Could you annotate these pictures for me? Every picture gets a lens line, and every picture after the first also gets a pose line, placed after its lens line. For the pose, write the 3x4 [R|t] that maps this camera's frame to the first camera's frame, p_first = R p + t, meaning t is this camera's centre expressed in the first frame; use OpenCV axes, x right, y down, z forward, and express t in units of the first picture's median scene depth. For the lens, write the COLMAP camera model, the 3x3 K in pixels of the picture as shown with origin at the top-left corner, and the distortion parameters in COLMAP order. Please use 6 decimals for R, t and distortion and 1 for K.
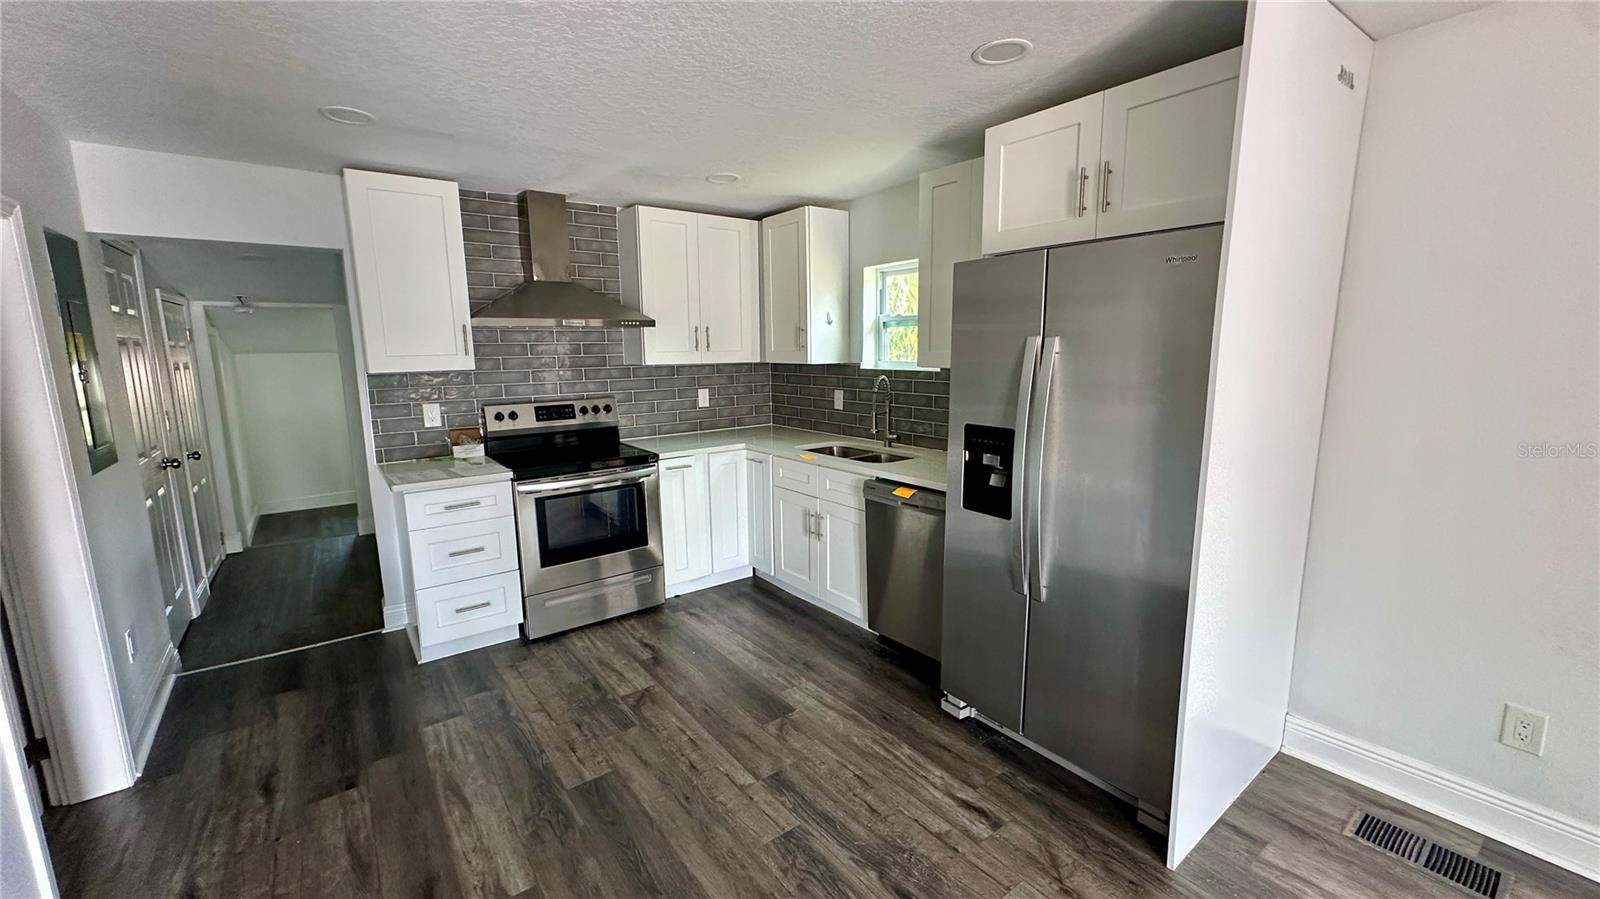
lens RADIAL K [[639.9, 0, 796.6], [0, 639.9, 446.3], [0, 0, 1]] dist [-0.003667, 0.001294]
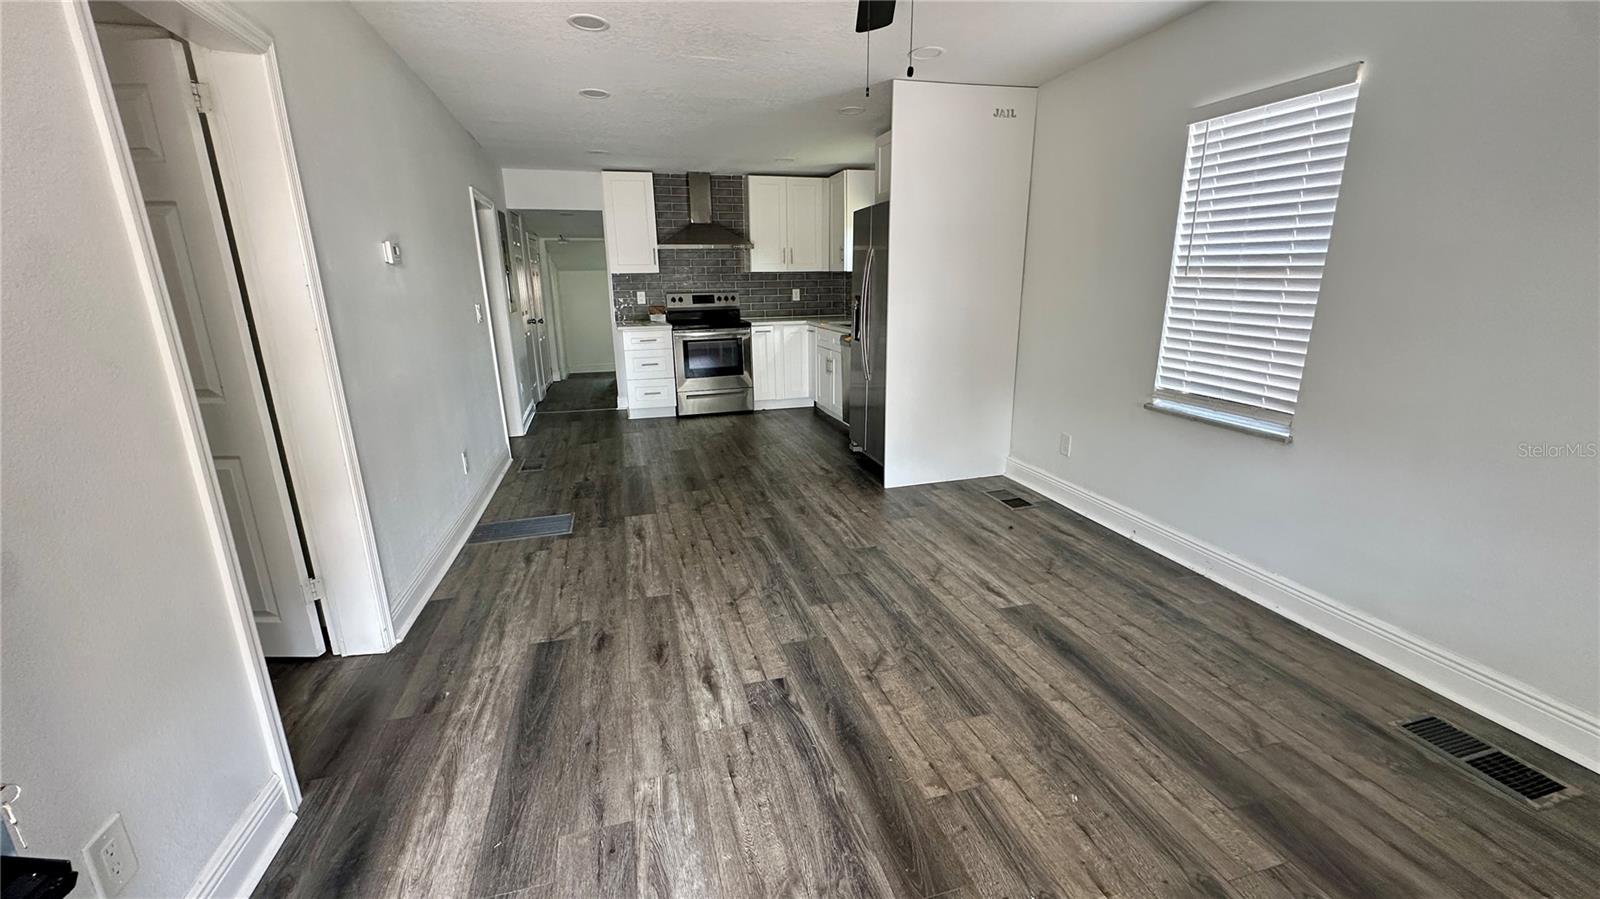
lens RADIAL K [[639.9, 0, 800.4], [0, 639.9, 443.5], [0, 0, 1]] dist [-0.003667, 0.001294]
pose [[0.933622, 0.091390, -0.346407, 0.571856], [-0.054353, 0.991856, 0.115184, 0.137121], [0.354113, -0.088710, 0.930986, -0.643021]]
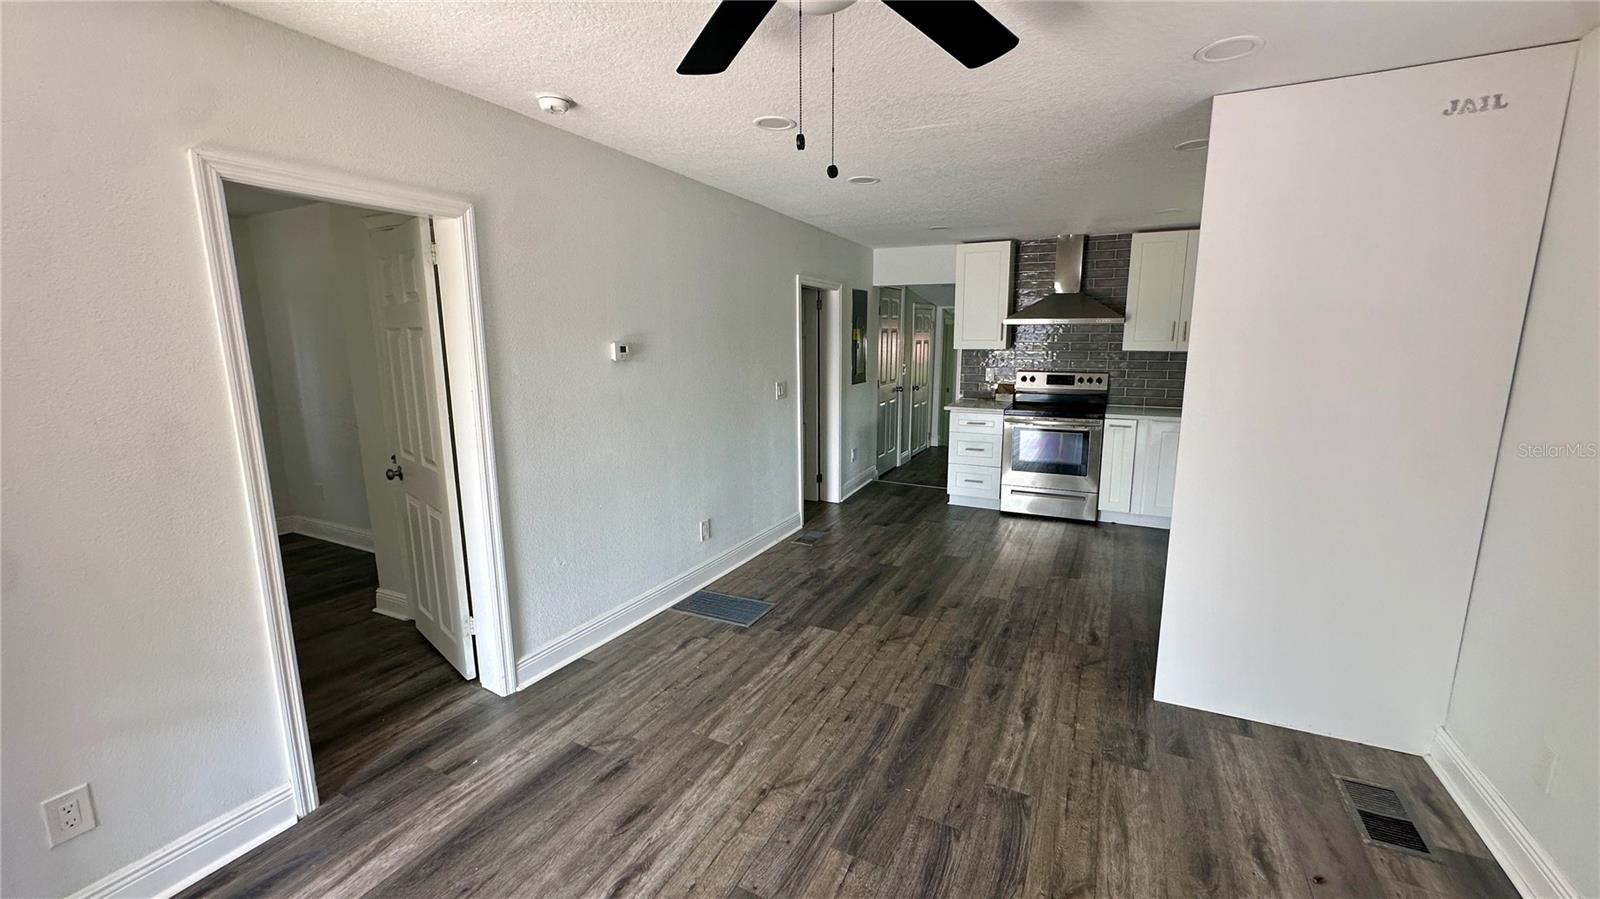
lens RADIAL K [[639.9, 0, 800.7], [0, 639.9, 447.2], [0, 0, 1]] dist [-0.003667, 0.001294]
pose [[0.451129, 0.170562, -0.876009, 0.754305], [-0.139370, 0.982989, 0.119618, 0.009191], [0.881509, 0.068126, 0.467226, -0.250282]]
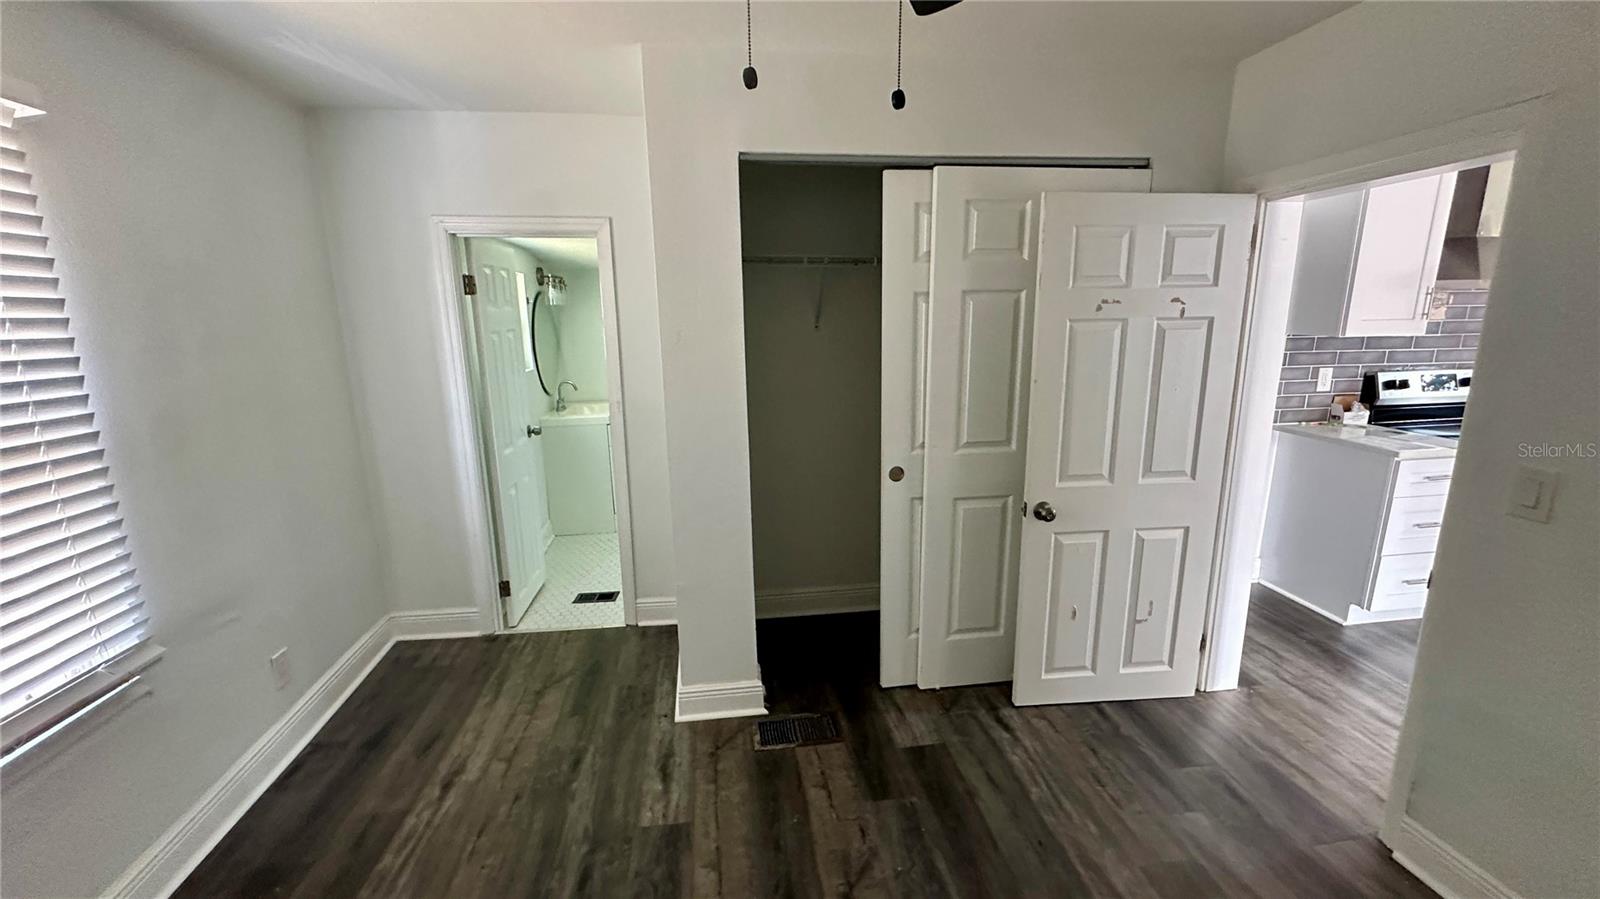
lens RADIAL K [[639.9, 0, 802.7], [0, 639.9, 443.3], [0, 0, 1]] dist [-0.003667, 0.001294]
pose [[0.876118, 0.103172, -0.470927, -0.806222], [-0.075282, 0.994127, 0.077740, 0.034125], [0.476182, -0.032657, 0.878740, -0.266662]]
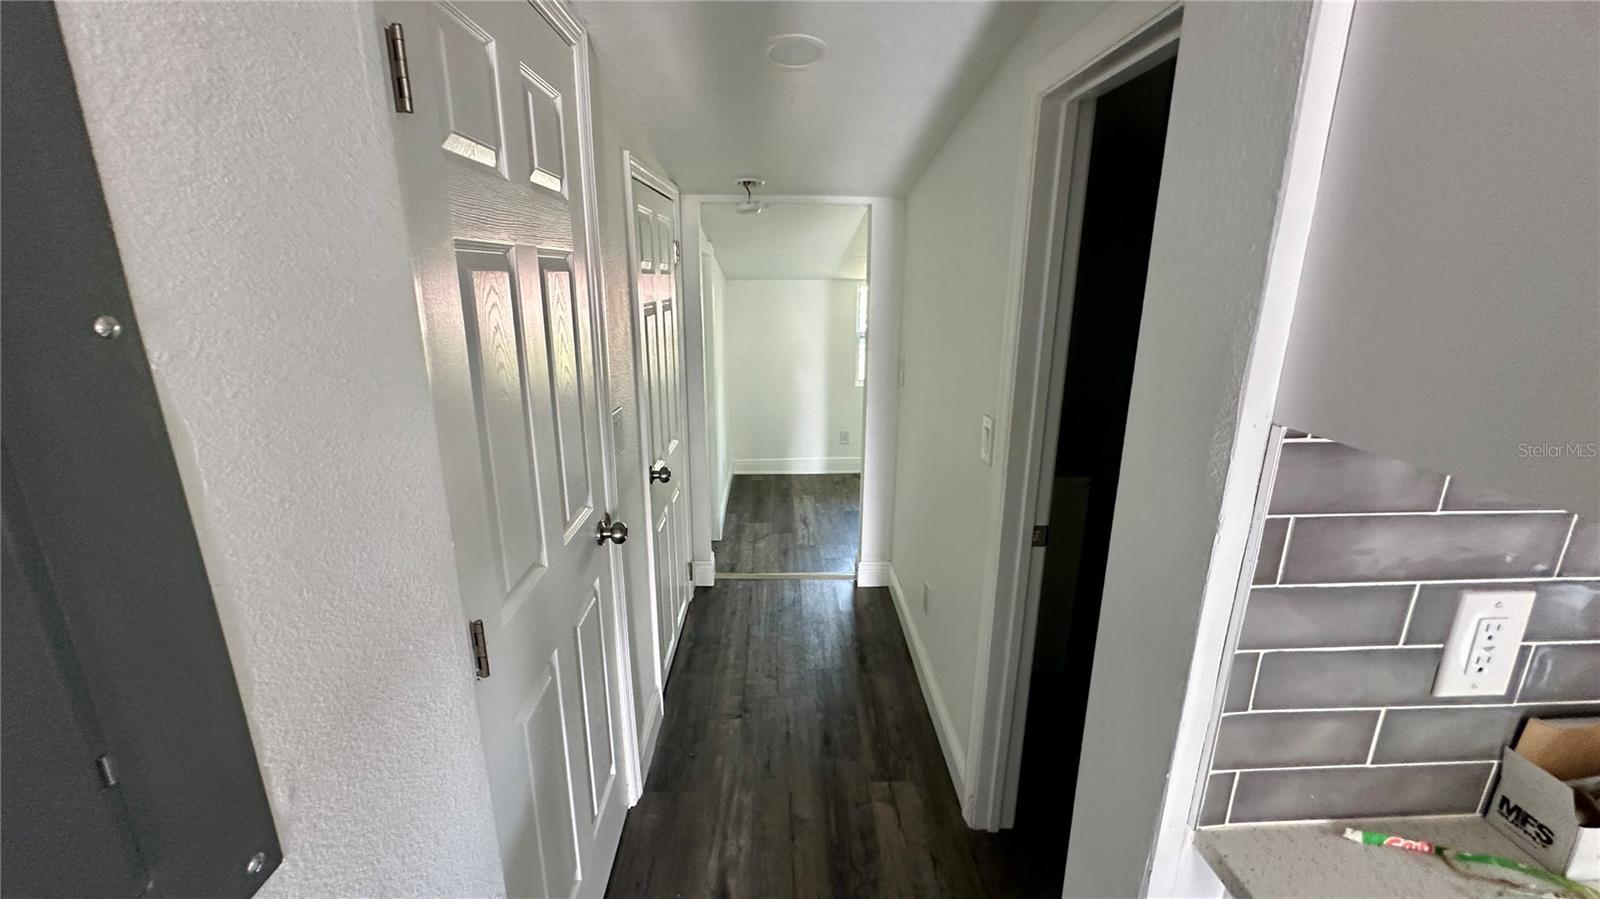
lens RADIAL K [[639.9, 0, 797.7], [0, 639.9, 447.1], [0, 0, 1]] dist [-0.003667, 0.001294]
pose [[0.822169, 0.162144, -0.545663, -0.649652], [-0.100241, 0.984834, 0.141608, -0.116250], [0.560348, -0.061727, 0.825954, 0.722490]]
